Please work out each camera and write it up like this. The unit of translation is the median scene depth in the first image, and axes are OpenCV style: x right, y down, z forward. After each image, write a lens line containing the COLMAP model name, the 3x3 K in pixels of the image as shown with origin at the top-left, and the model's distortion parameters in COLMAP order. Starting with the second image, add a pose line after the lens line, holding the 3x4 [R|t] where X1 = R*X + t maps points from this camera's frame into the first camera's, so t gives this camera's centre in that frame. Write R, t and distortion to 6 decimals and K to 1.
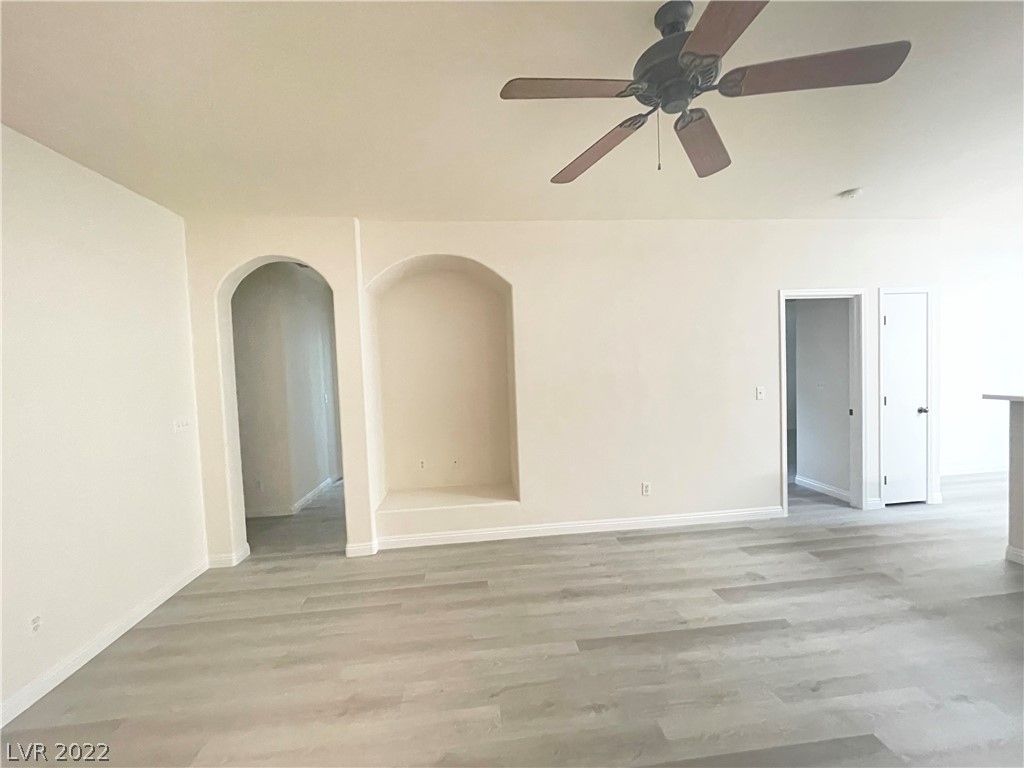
lens RADIAL K [[412.4, 0, 513.8], [0, 412.4, 384.4], [0, 0, 1]] dist [-0.003795, -0.000310]
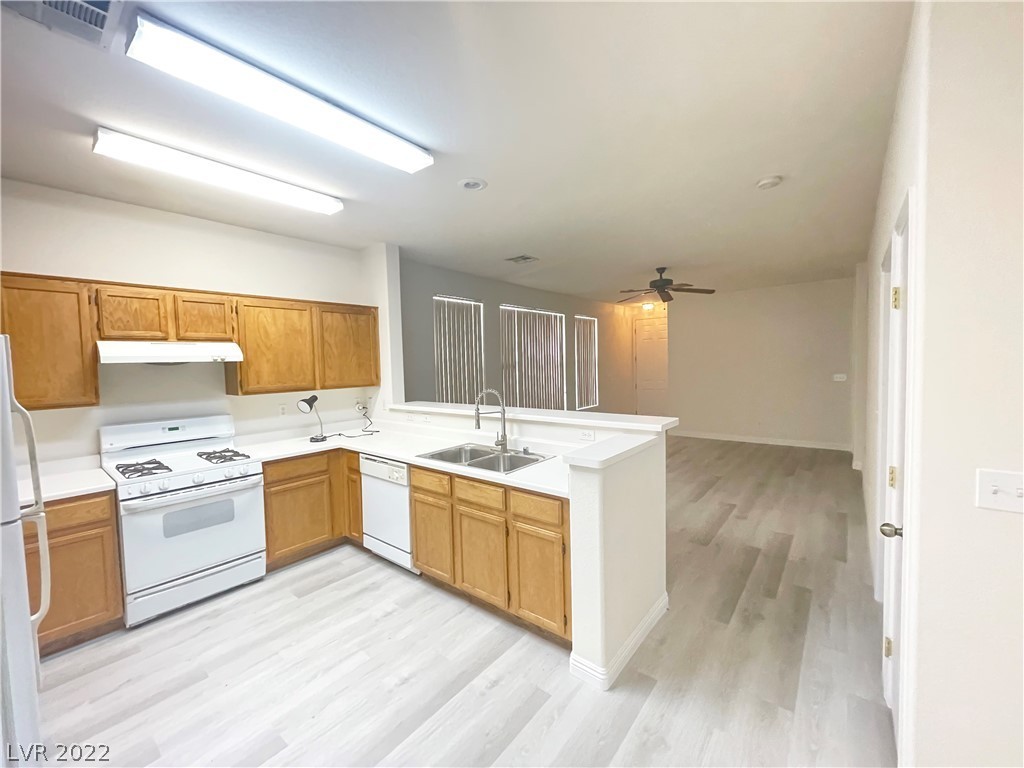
lens RADIAL K [[412.4, 0, 510.9], [0, 412.4, 381.0], [0, 0, 1]] dist [-0.003795, -0.000310]
pose [[-0.713308, 0.093297, -0.694613, 1.744345], [0.023915, 0.993763, 0.108919, -0.145558], [0.700443, 0.061081, -0.711090, 1.186470]]
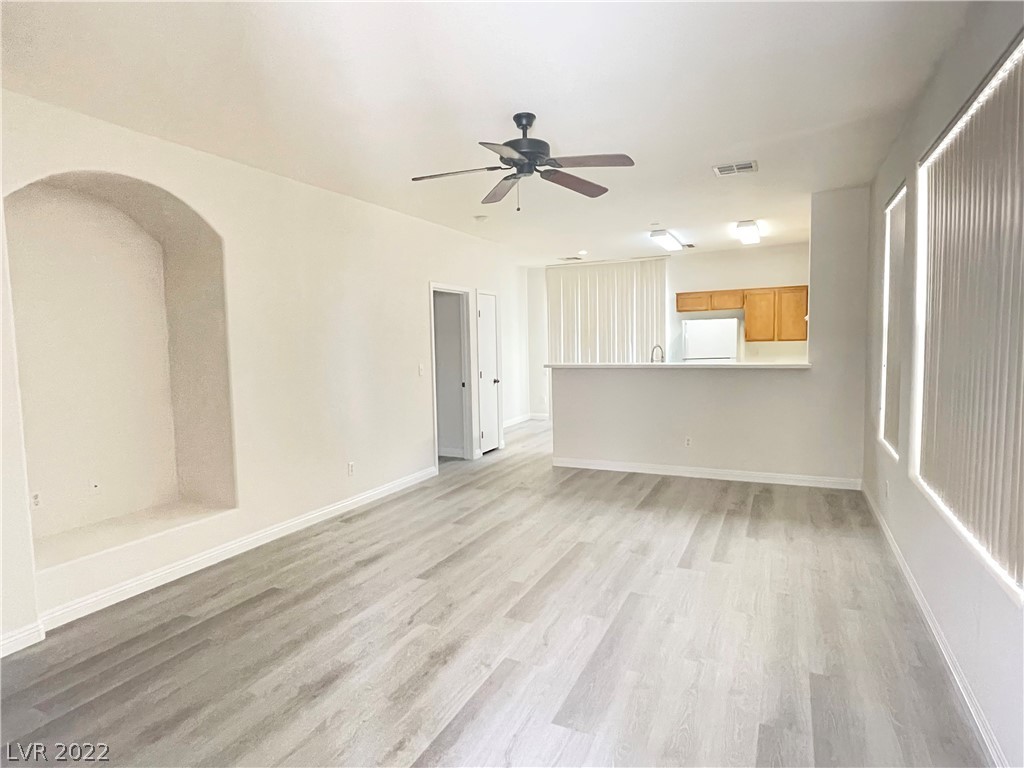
lens RADIAL K [[556.5, 0, 513.1], [0, 556.5, 382.0], [0, 0, 1]] dist [-0.004385, -0.001351]
pose [[0.529735, -0.036653, 0.847371, -0.651202], [0.037037, 0.999112, 0.020063, 0.036925], [-0.847354, 0.020756, 0.530622, -0.042080]]
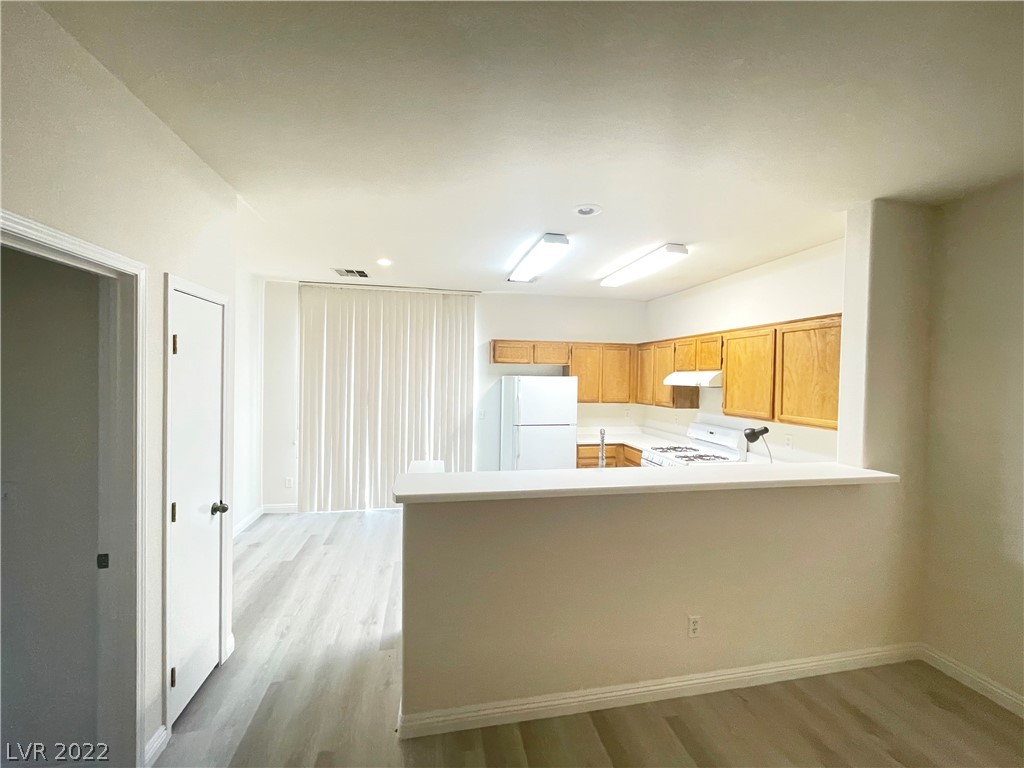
lens RADIAL K [[412.4, 0, 510.5], [0, 412.4, 384.9], [0, 0, 1]] dist [-0.003795, -0.000310]
pose [[-0.083507, 0.018867, 0.996329, 0.455605], [0.026764, 0.999503, -0.016684, -0.103861], [-0.996148, 0.025273, -0.083970, 0.752875]]
